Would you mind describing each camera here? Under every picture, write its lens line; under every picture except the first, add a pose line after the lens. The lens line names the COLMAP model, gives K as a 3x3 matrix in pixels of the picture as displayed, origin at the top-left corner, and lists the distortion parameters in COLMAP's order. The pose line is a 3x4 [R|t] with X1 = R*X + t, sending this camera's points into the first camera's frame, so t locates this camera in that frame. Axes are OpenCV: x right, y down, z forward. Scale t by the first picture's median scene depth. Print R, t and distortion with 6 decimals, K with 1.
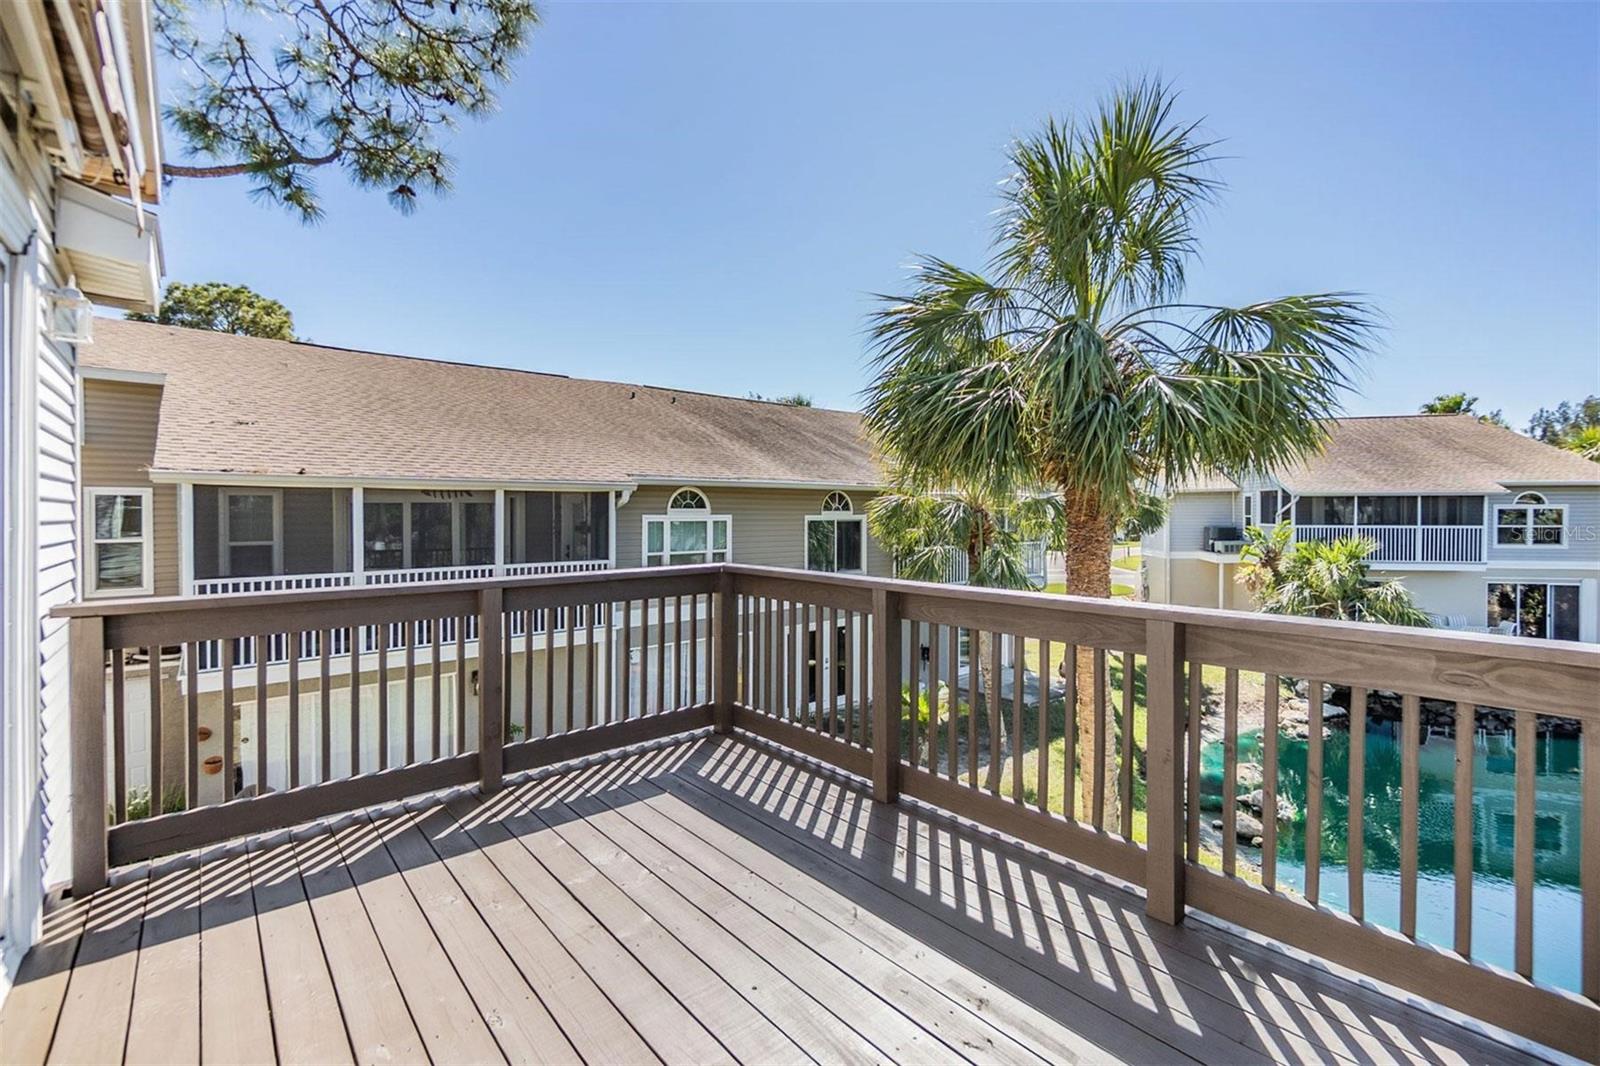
lens RADIAL K [[696.8, 0, 794.5], [0, 696.8, 519.5], [0, 0, 1]] dist [-0.004408, 0.000313]
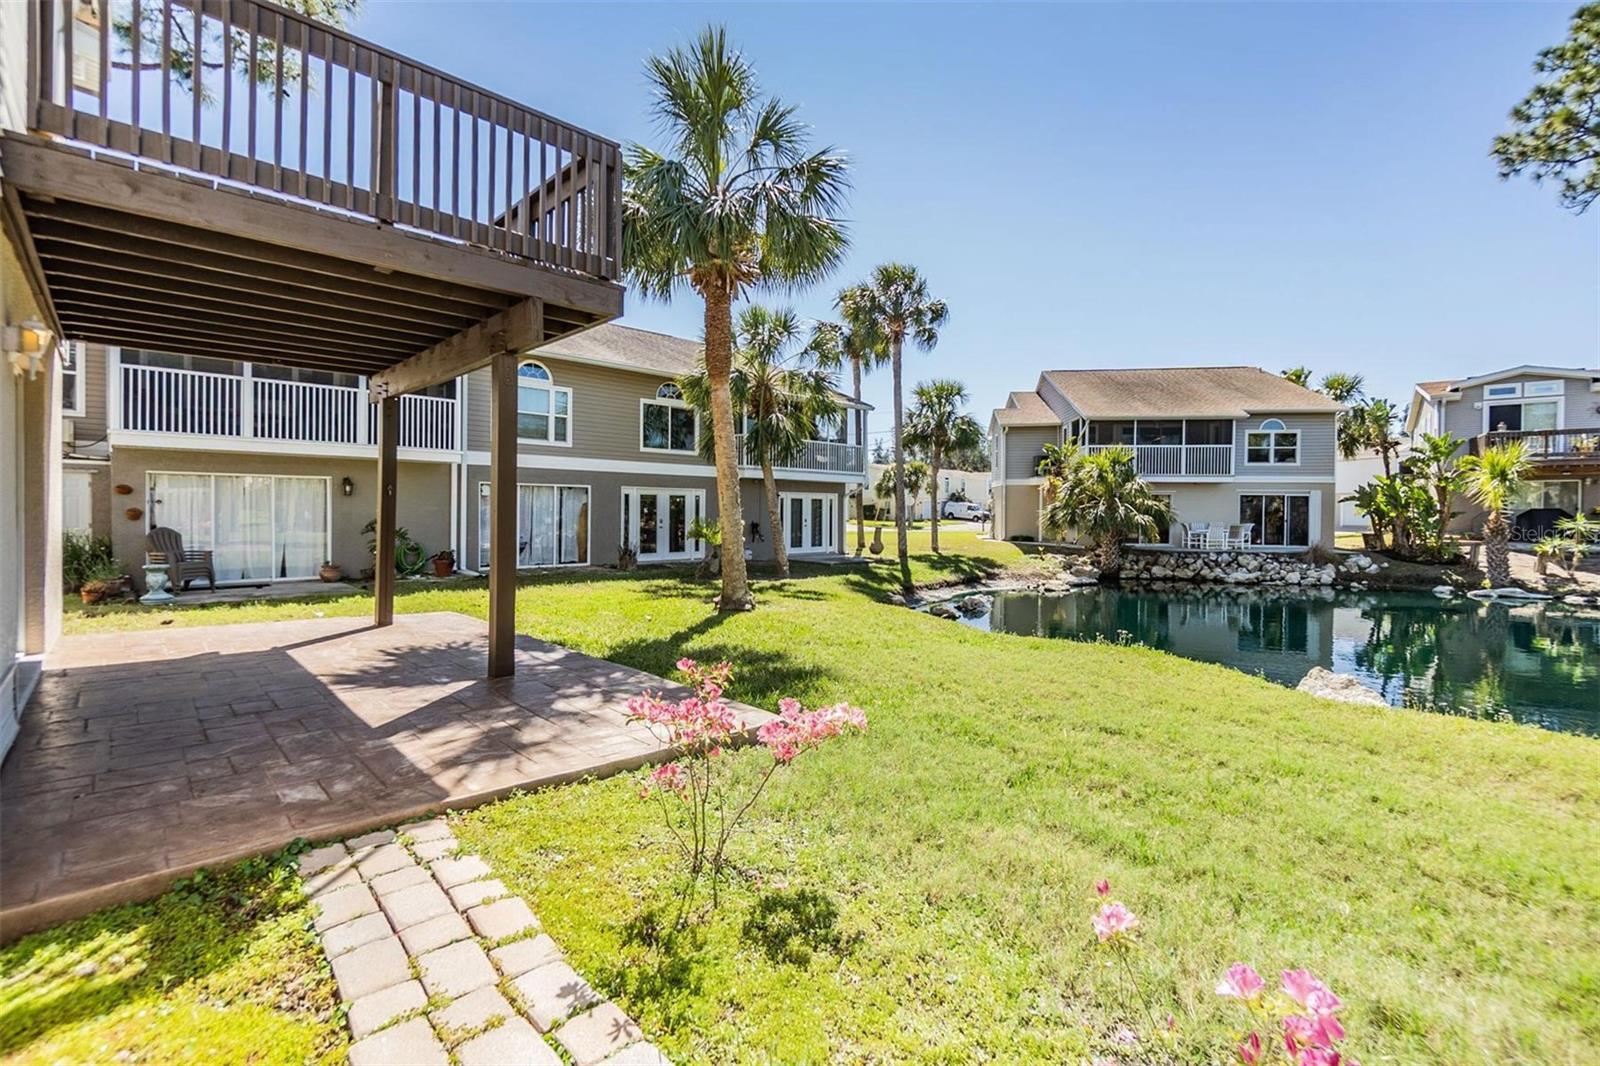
lens RADIAL K [[696.8, 0, 798.6], [0, 696.8, 518.8], [0, 0, 1]] dist [-0.004408, 0.000313]
pose [[0.997503, 0.008550, 0.070109, 0.144826], [-0.009379, 0.999890, 0.011492, 0.132125], [-0.070003, -0.012121, 0.997473, -0.169754]]
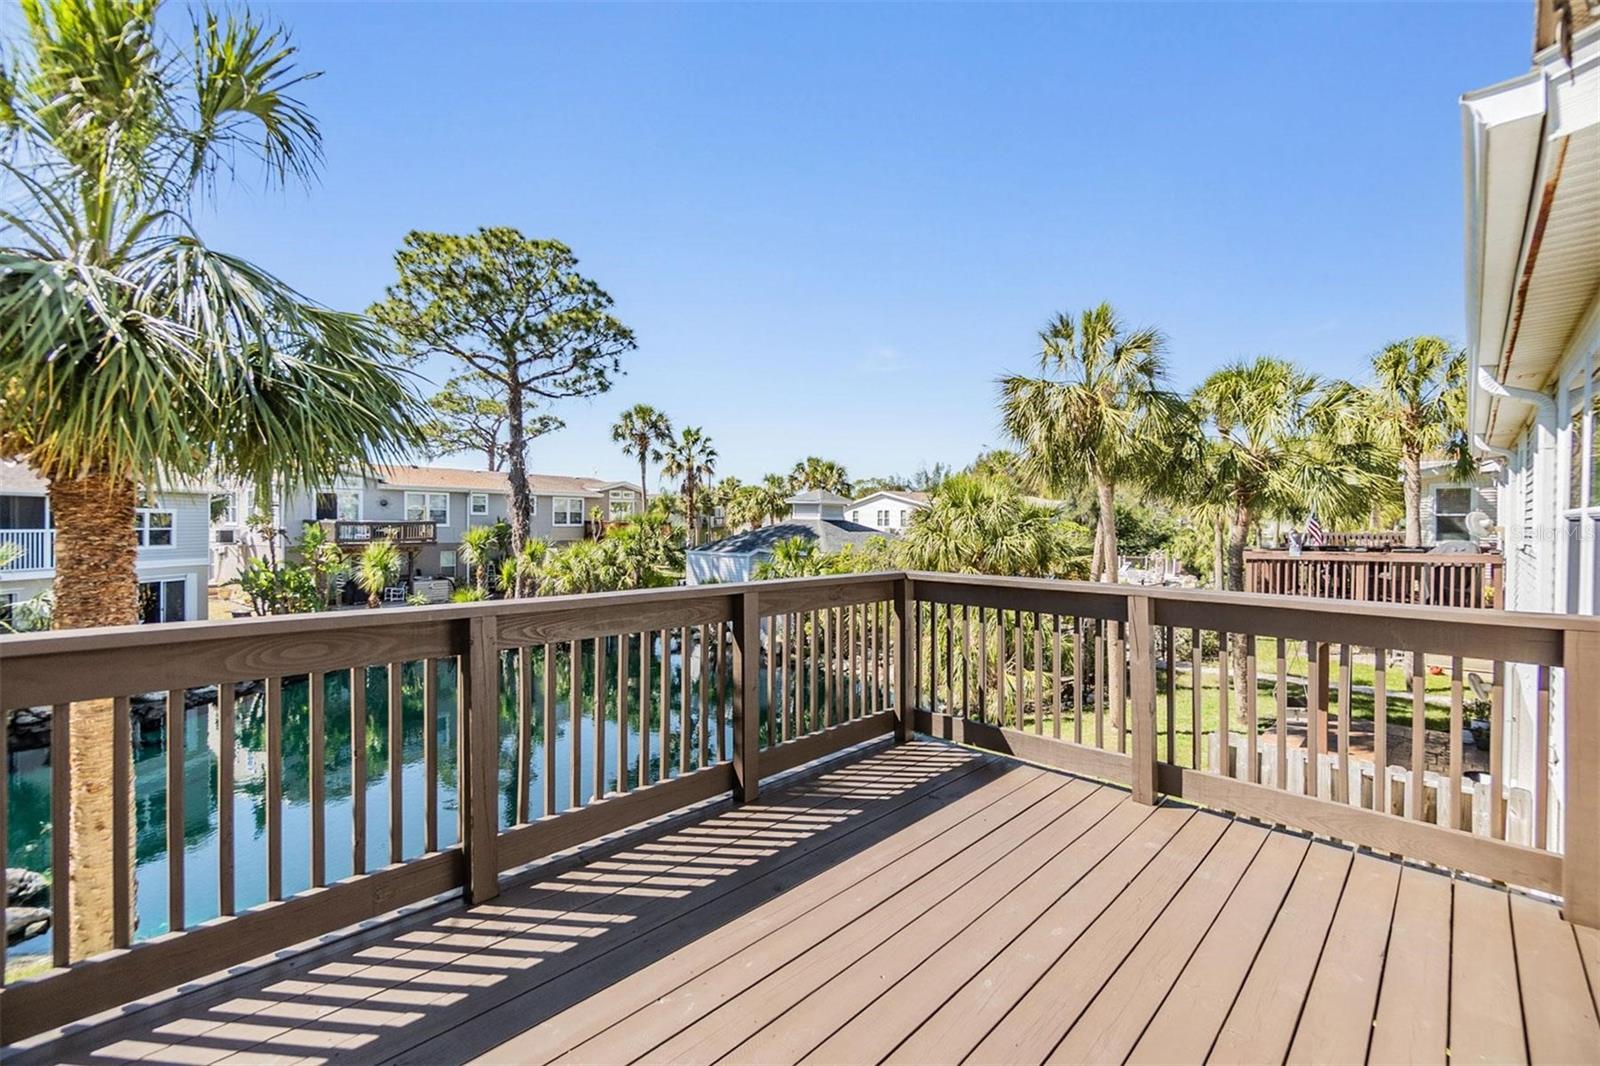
lens RADIAL K [[696.8, 0, 774.6], [0, 696.8, 524.1], [0, 0, 1]] dist [-0.004408, 0.000313]
pose [[-0.075347, -0.000709, 0.997157, -0.095864], [-0.002258, 0.999997, 0.000541, -0.000270], [-0.997155, -0.002211, -0.075348, 0.110546]]
